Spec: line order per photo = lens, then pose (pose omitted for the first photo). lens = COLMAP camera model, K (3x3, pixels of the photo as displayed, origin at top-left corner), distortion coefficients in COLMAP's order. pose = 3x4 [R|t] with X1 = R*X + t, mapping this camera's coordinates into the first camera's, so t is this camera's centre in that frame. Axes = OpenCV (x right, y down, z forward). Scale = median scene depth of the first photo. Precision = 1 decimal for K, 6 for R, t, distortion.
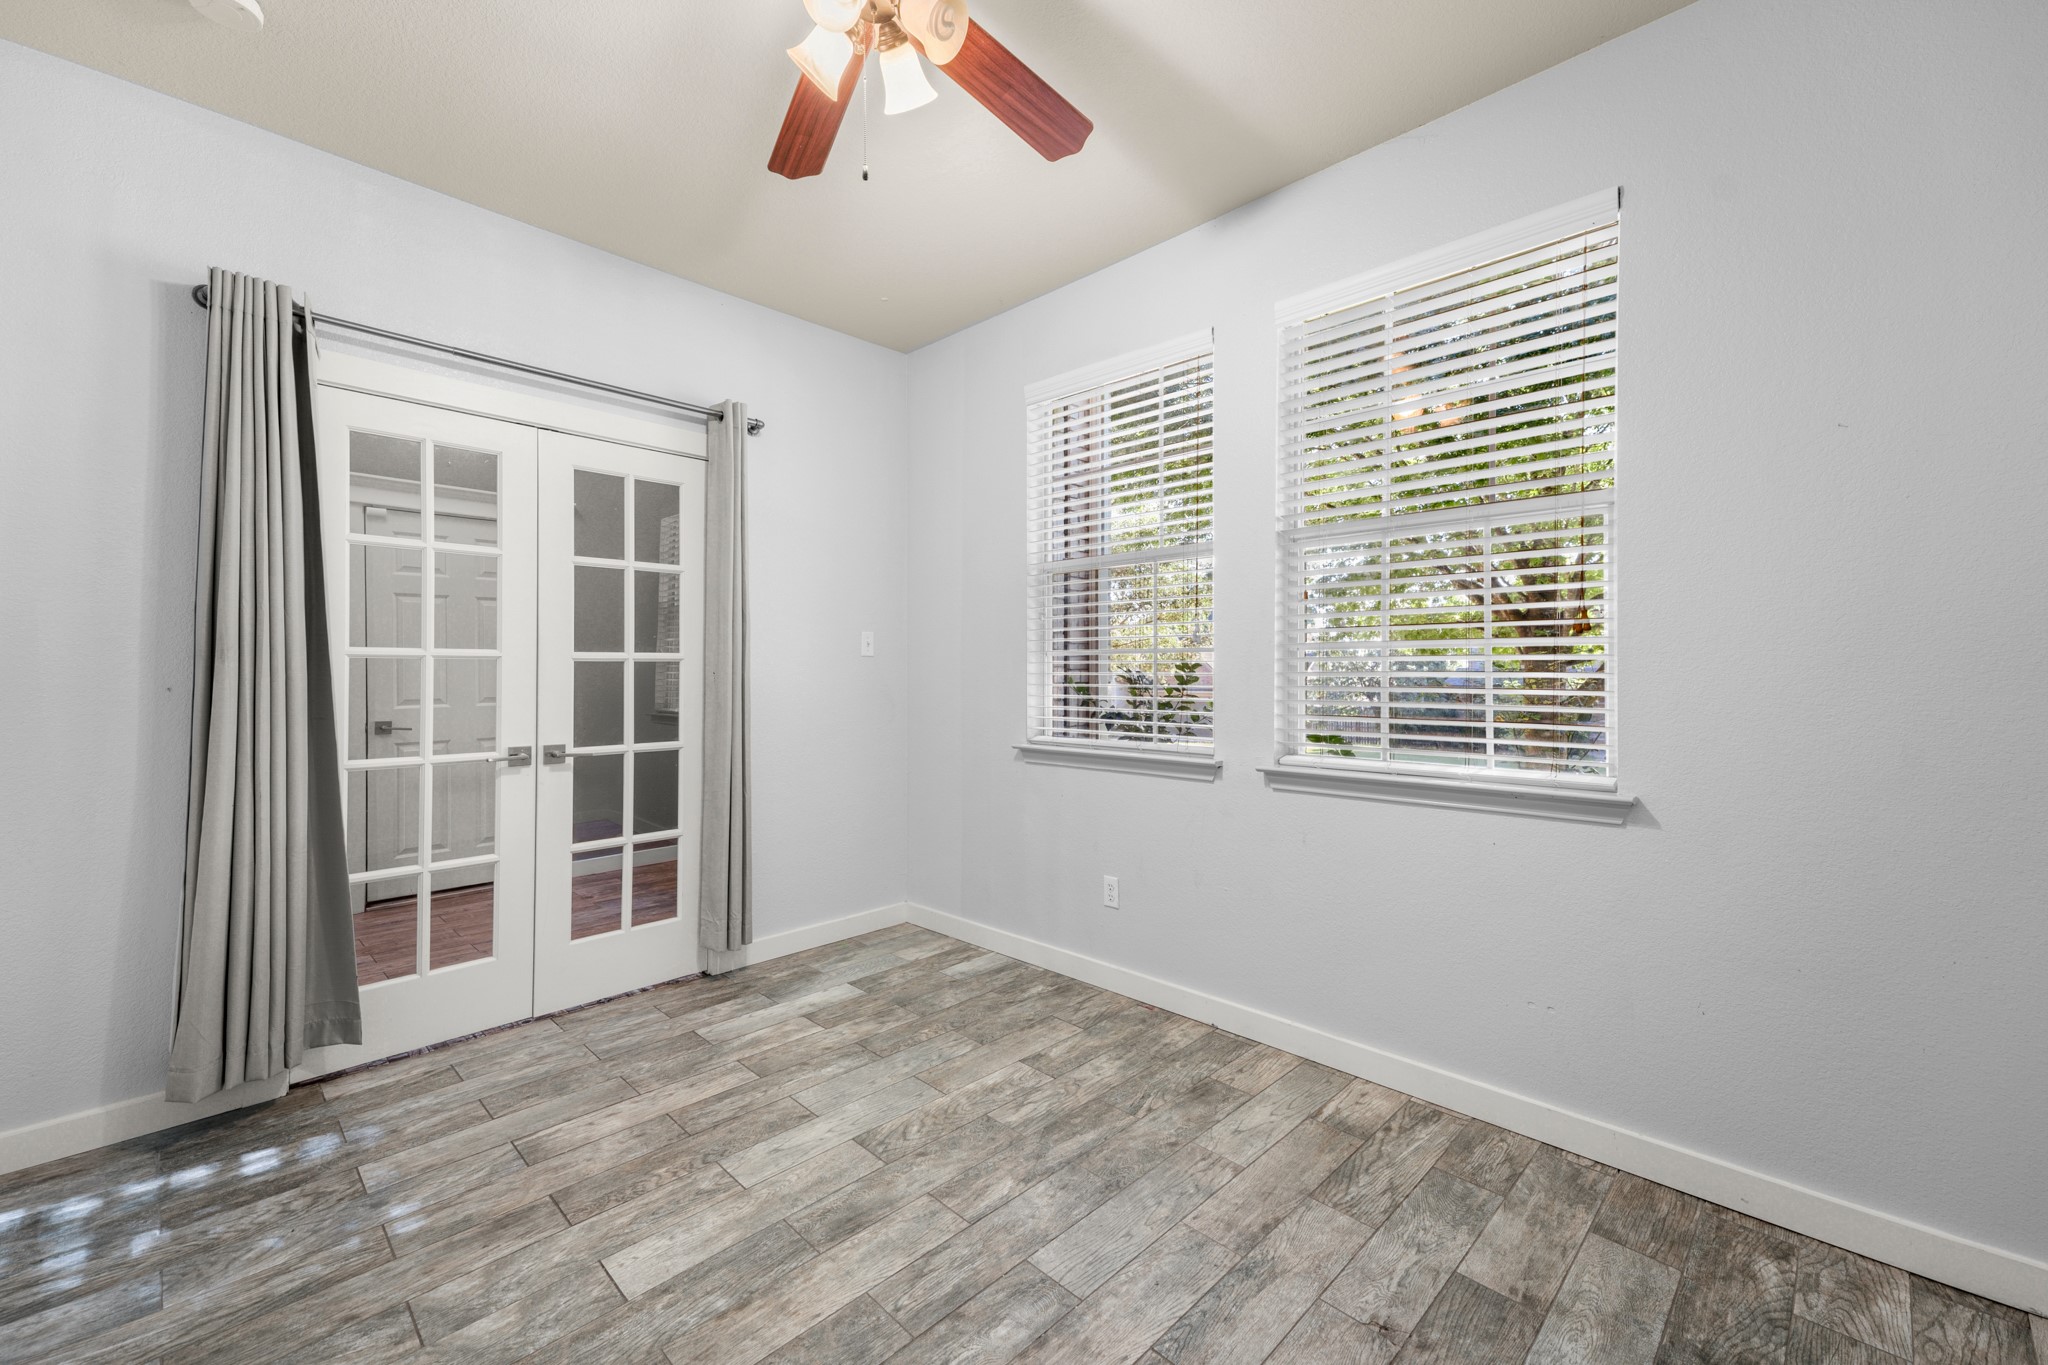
lens RADIAL K [[823.8, 0, 1024.6], [0, 823.8, 674.8], [0, 0, 1]] dist [0.028089, -0.000168]
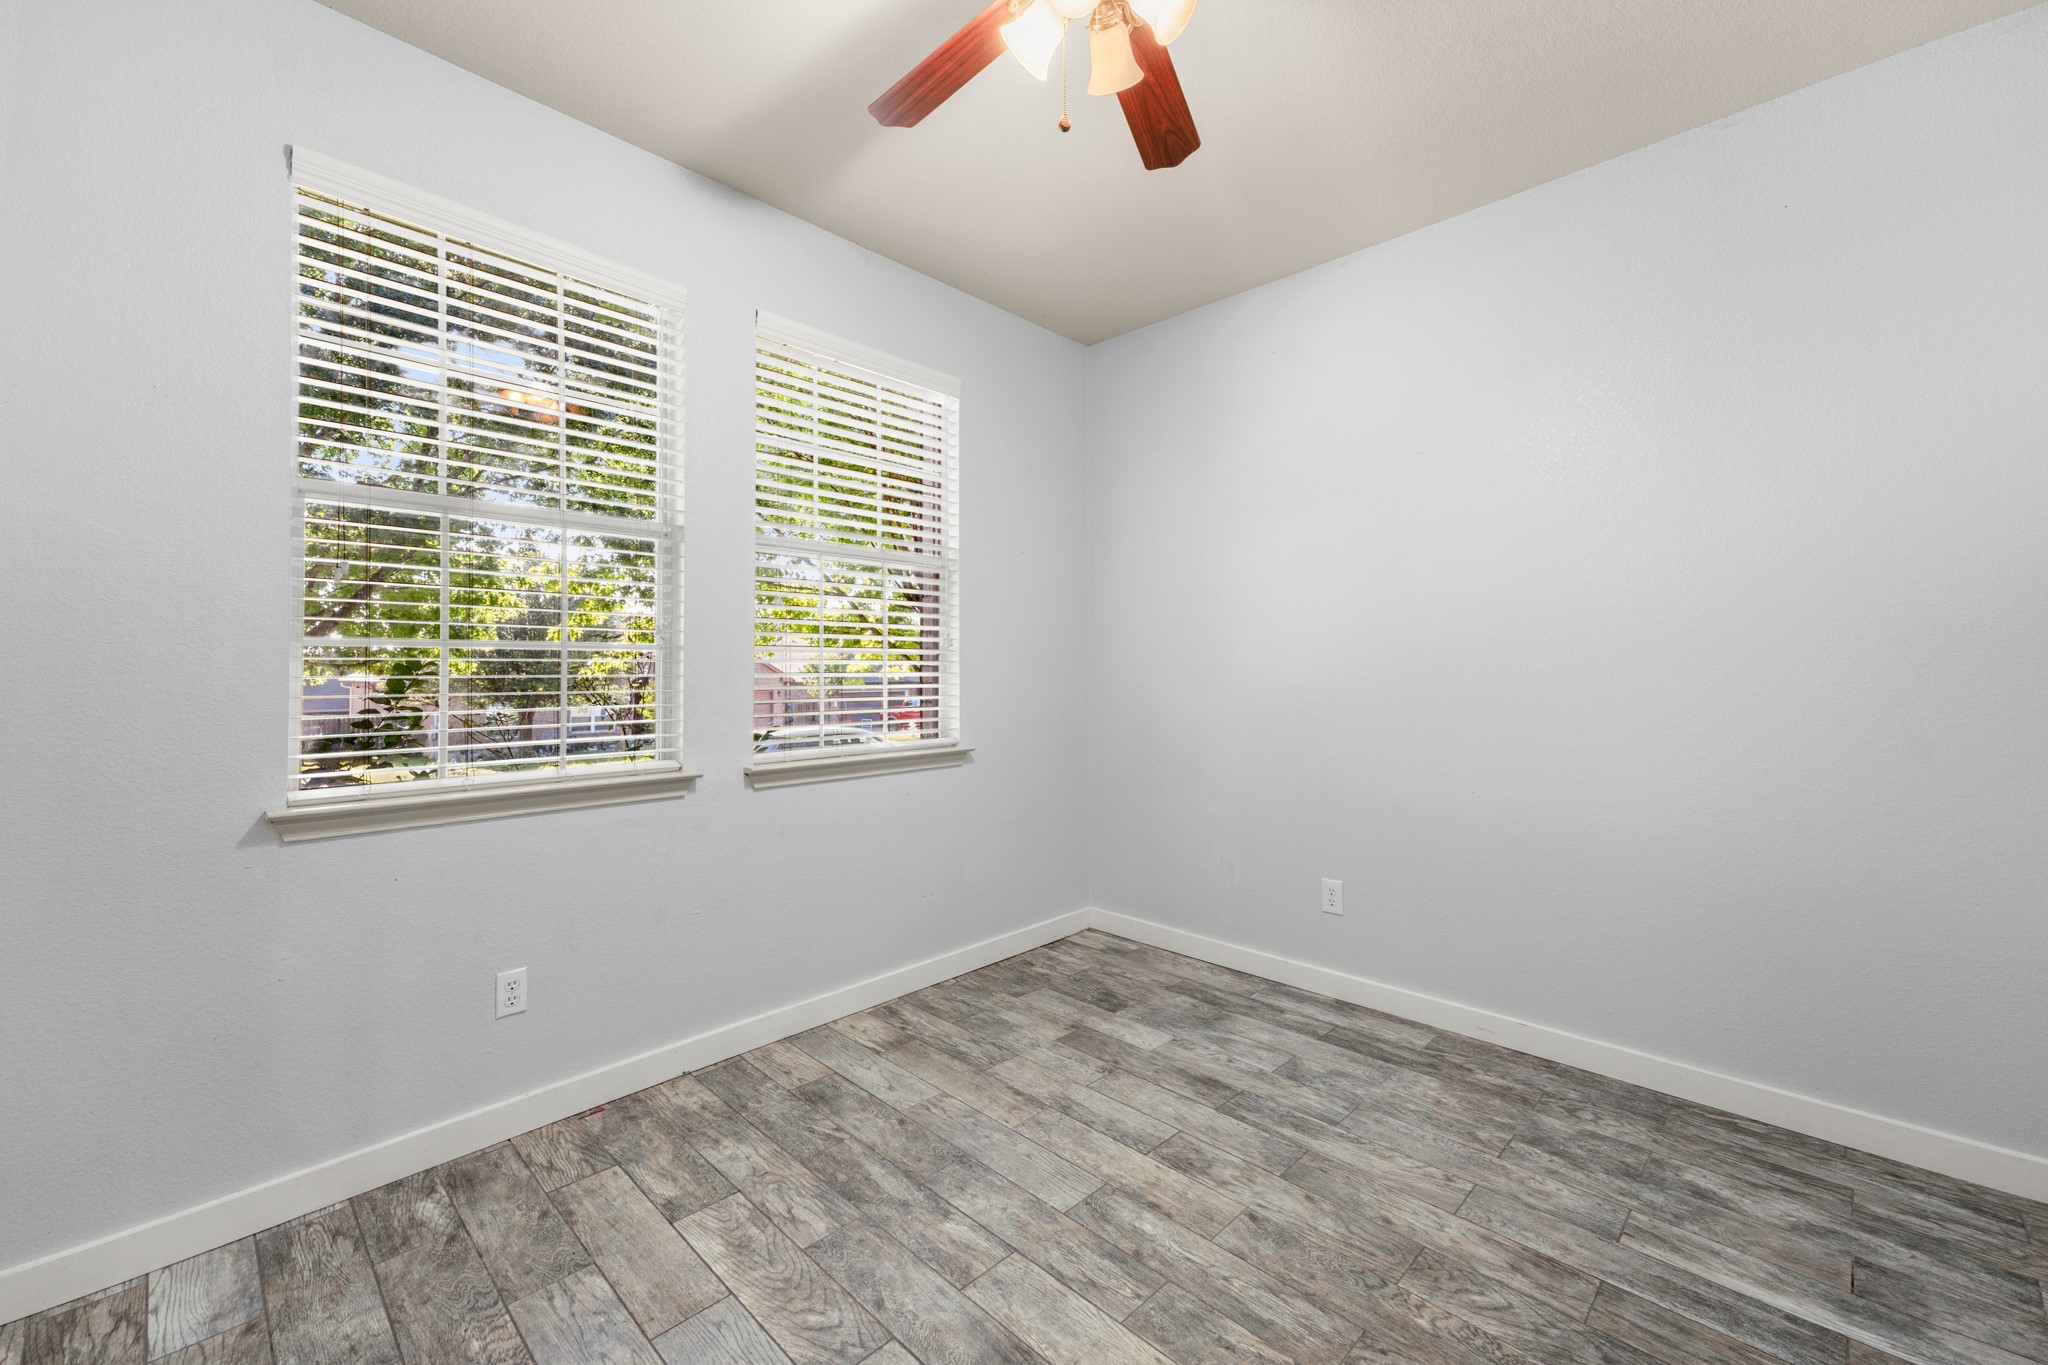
lens RADIAL K [[823.8, 0, 1023.2], [0, 823.8, 672.5], [0, 0, 1]] dist [0.028089, -0.000168]
pose [[0.002367, -0.003289, 0.999992, -0.840190], [0.004940, 0.999982, 0.003278, -0.006645], [-0.999985, 0.004932, 0.002384, 0.812034]]
